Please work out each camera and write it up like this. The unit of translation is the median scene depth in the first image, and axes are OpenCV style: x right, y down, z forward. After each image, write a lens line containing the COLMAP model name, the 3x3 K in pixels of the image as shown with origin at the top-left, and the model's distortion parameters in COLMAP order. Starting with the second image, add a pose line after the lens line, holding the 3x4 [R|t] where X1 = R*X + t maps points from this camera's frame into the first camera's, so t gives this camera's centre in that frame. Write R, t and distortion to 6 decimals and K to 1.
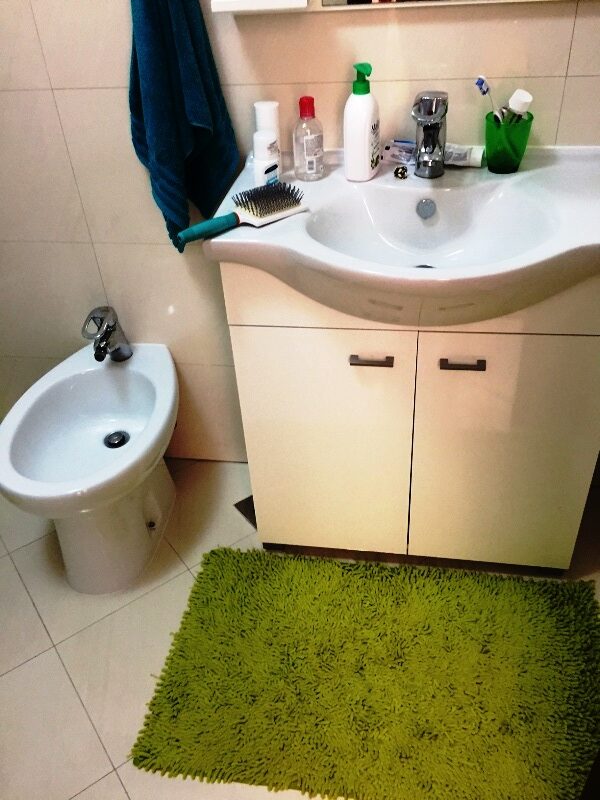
lens RADIAL K [[693.9, 0, 300.0], [0, 693.9, 400.0], [0, 0, 1]] dist [0.124881, -0.176040]
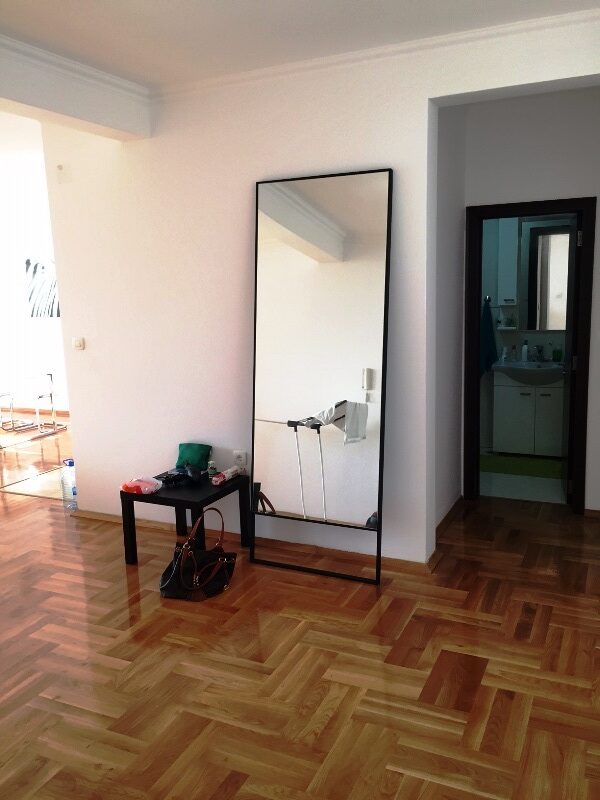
lens RADIAL K [[693.9, 0, 300.0], [0, 693.9, 400.0], [0, 0, 1]] dist [0.124881, -0.176040]
pose [[0.961233, 0.079090, -0.264152, -0.103481], [-0.184299, 0.896843, -0.402127, 2.141871], [0.205098, 0.435220, 0.876652, -3.412064]]
